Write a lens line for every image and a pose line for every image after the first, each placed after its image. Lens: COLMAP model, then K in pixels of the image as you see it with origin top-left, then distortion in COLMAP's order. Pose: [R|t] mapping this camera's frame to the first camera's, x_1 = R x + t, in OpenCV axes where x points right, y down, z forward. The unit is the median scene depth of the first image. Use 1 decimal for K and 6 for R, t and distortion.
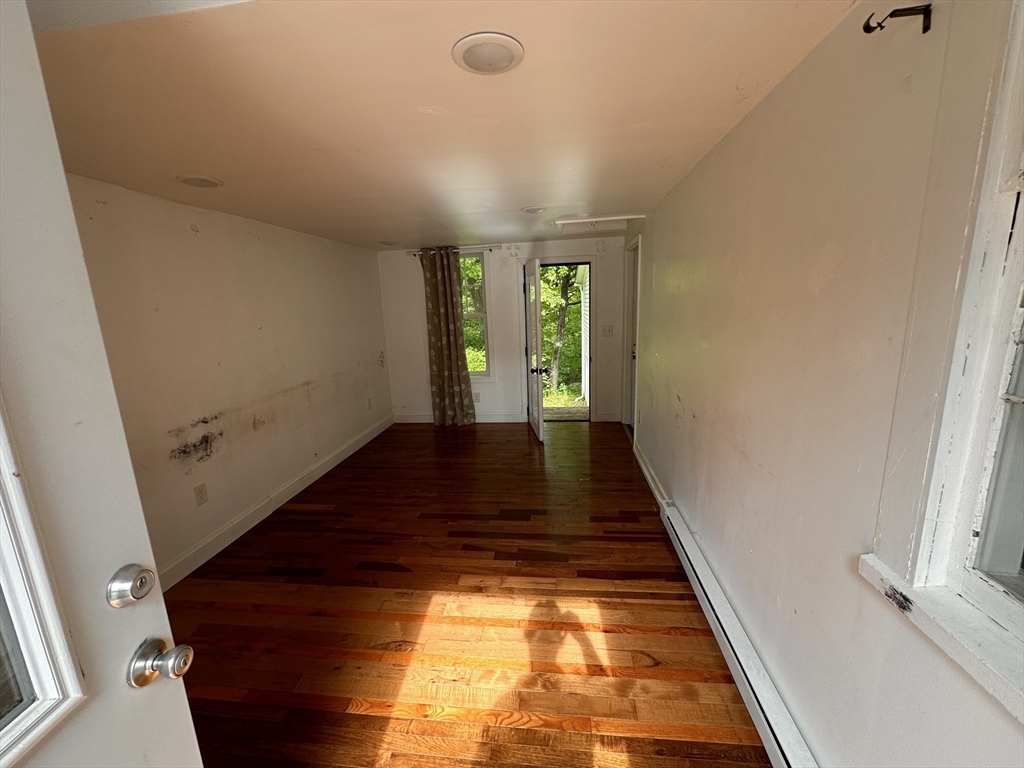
lens RADIAL K [[412.8, 0, 508.0], [0, 412.8, 386.4], [0, 0, 1]] dist [-0.002561, 0.000362]
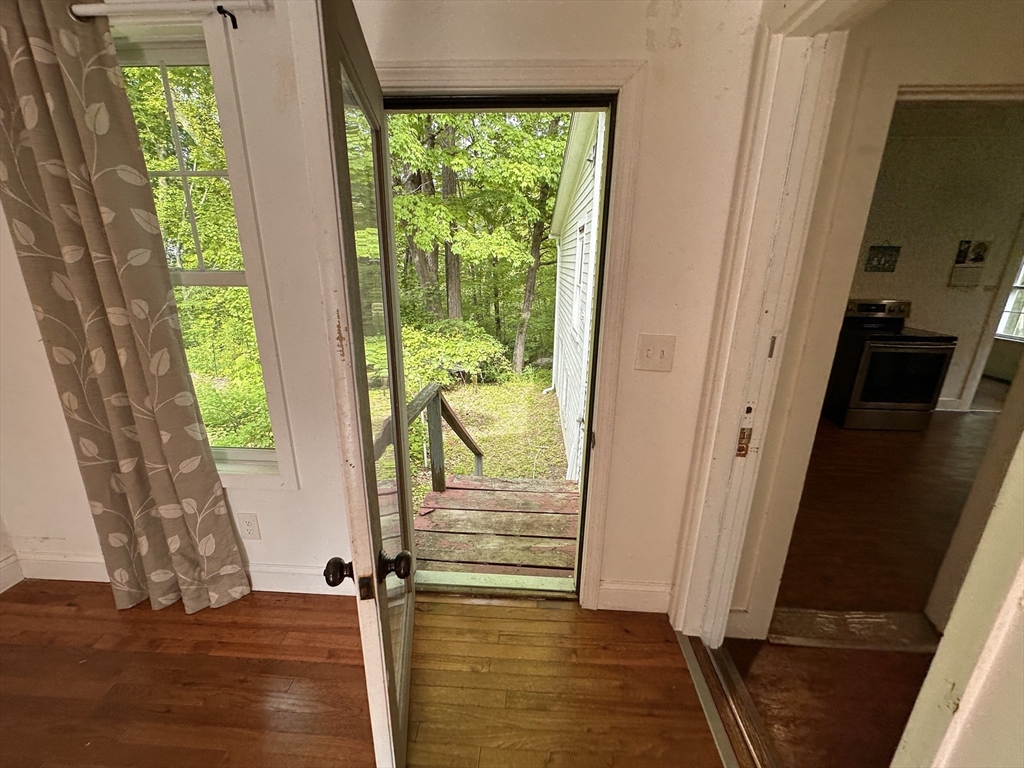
lens RADIAL K [[412.8, 0, 509.7], [0, 412.8, 385.6], [0, 0, 1]] dist [-0.002561, 0.000362]
pose [[0.996361, 0.028523, 0.080323, 0.104249], [-0.035855, 0.995171, 0.091372, -0.124582], [-0.077329, -0.093919, 0.992572, 0.654904]]
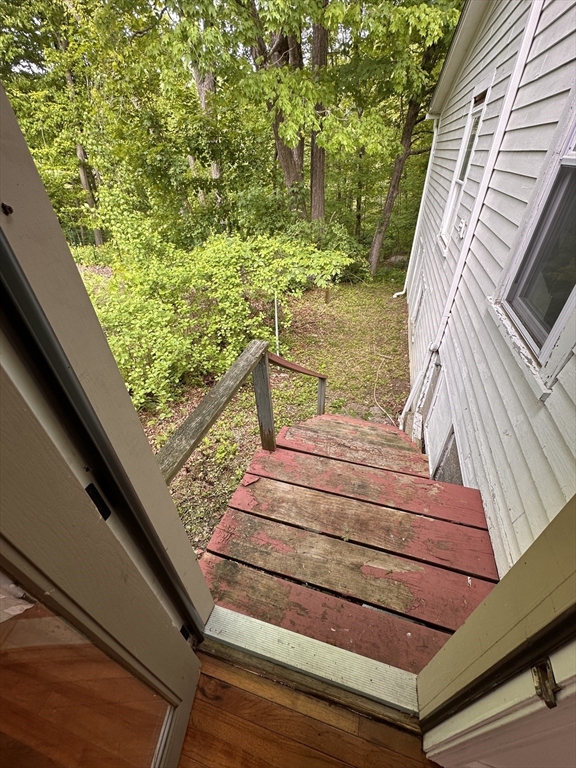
lens RADIAL K [[309.6, 0, 289.4], [0, 309.6, 380.5], [0, 0, 1]] dist [-0.002561, 0.000362]
pose [[0.988047, 0.105203, -0.112673, 0.117987], [-0.047356, 0.902724, 0.427607, -0.173061], [0.146698, -0.417160, 0.896915, 0.892428]]
